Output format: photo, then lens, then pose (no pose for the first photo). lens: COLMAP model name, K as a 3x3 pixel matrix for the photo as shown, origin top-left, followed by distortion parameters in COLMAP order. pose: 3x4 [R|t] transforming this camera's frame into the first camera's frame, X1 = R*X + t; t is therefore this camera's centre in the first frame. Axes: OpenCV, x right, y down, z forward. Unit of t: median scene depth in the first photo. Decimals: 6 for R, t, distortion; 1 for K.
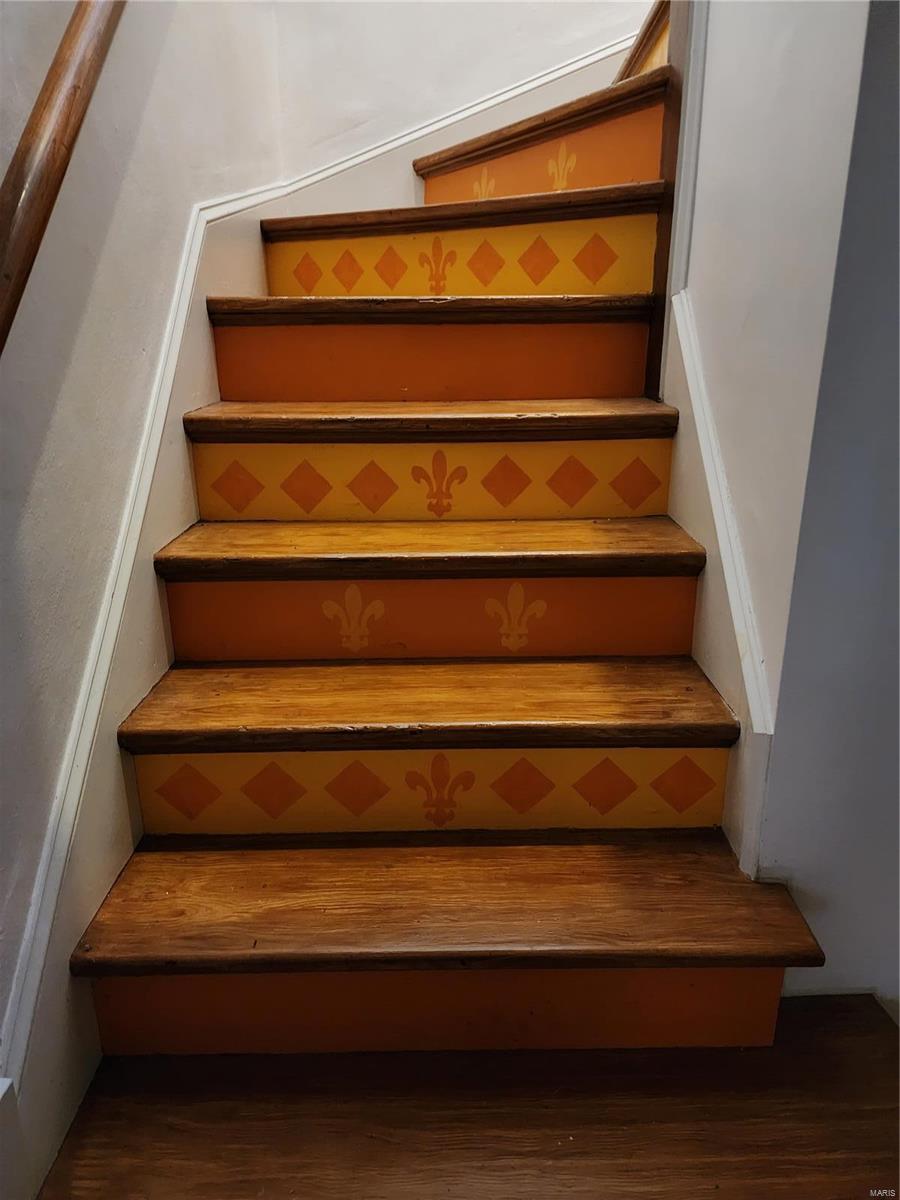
lens RADIAL K [[814.0, 0, 451.2], [0, 814.0, 597.9], [0, 0, 1]] dist [0.057743, -0.055426]
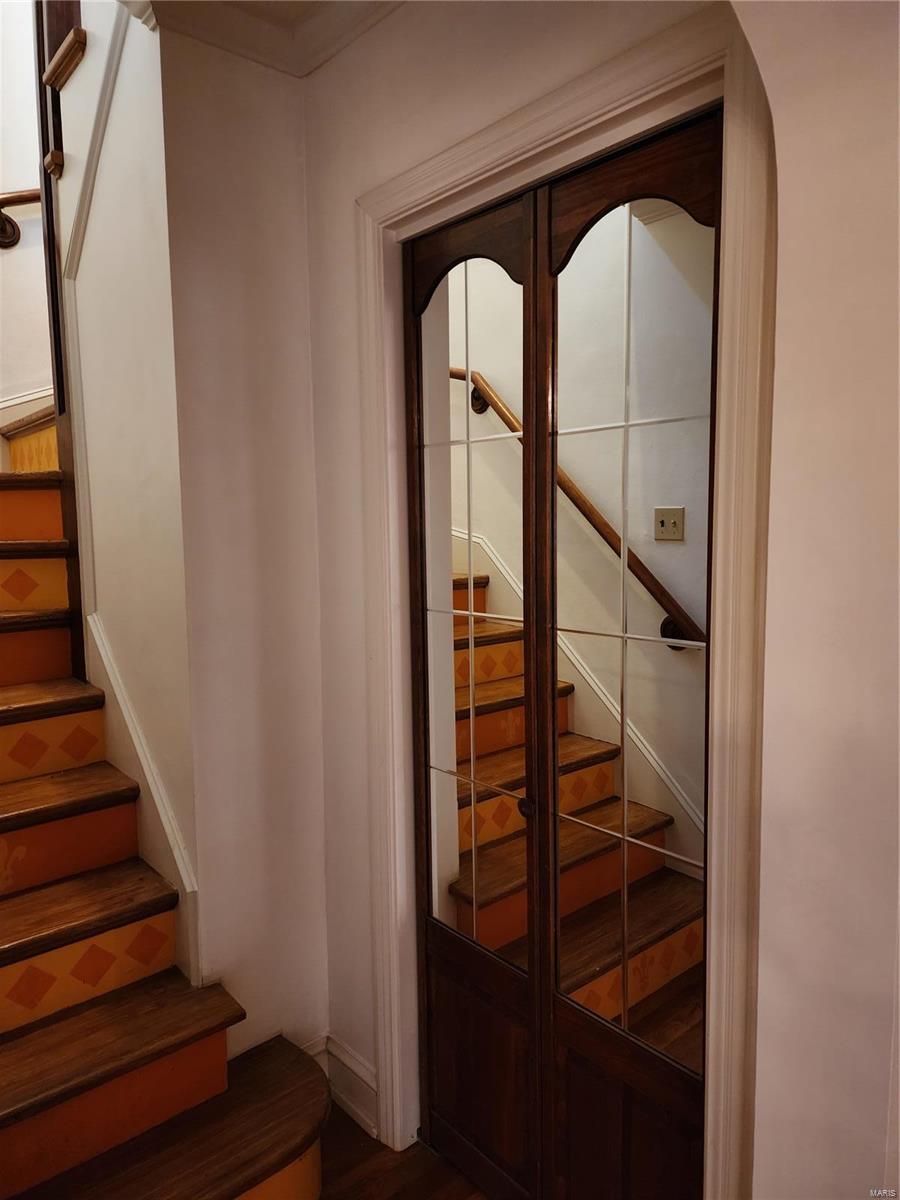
lens RADIAL K [[807.6, 0, 455.1], [0, 807.6, 599.7], [0, 0, 1]] dist [0.080597, -0.072782]
pose [[0.755504, -0.074249, 0.650923, -0.218499], [0.208523, 0.969140, -0.131478, -0.068204], [-0.621073, 0.235064, 0.747672, -0.610531]]
